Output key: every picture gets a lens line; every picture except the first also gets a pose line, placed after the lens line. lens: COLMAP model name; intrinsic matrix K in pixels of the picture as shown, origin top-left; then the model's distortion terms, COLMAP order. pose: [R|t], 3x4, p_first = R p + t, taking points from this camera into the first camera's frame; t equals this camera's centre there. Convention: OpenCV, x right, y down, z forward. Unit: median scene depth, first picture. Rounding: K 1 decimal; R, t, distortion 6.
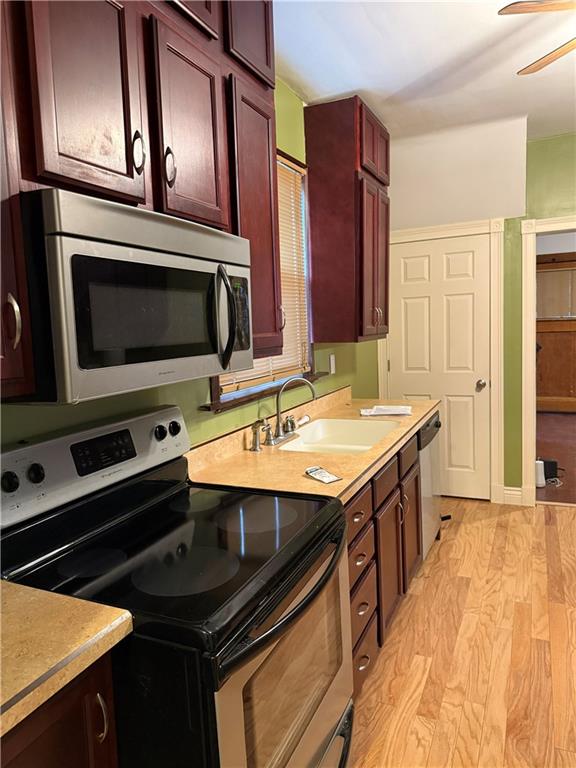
lens RADIAL K [[552.4, 0, 288.0], [0, 552.4, 384.0], [0, 0, 1]] dist [0.010761, -0.006301]
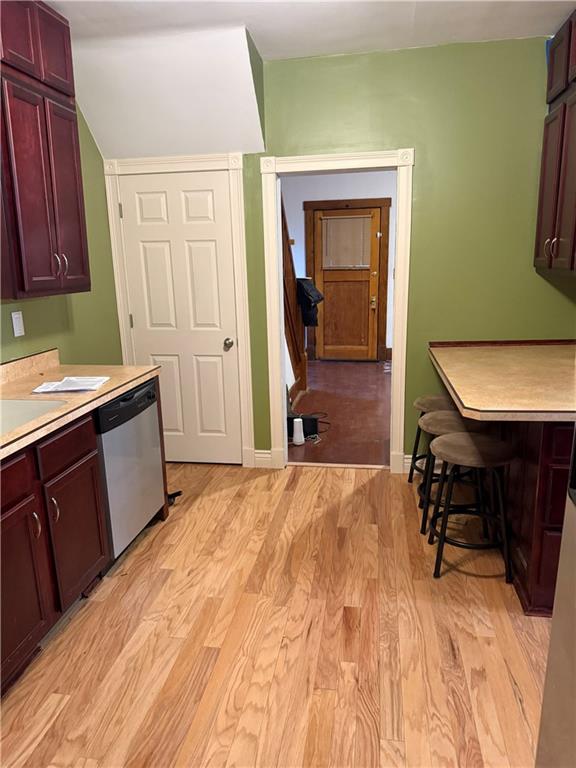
lens RADIAL K [[539.2, 0, 288.0], [0, 539.2, 387.5], [0, 0, 1]] dist [0.086994, -0.118890]
pose [[0.966221, -0.037444, 0.254981, 0.311103], [0.008180, 0.993346, 0.114875, -0.040340], [-0.257585, -0.108909, 0.960098, 0.153537]]
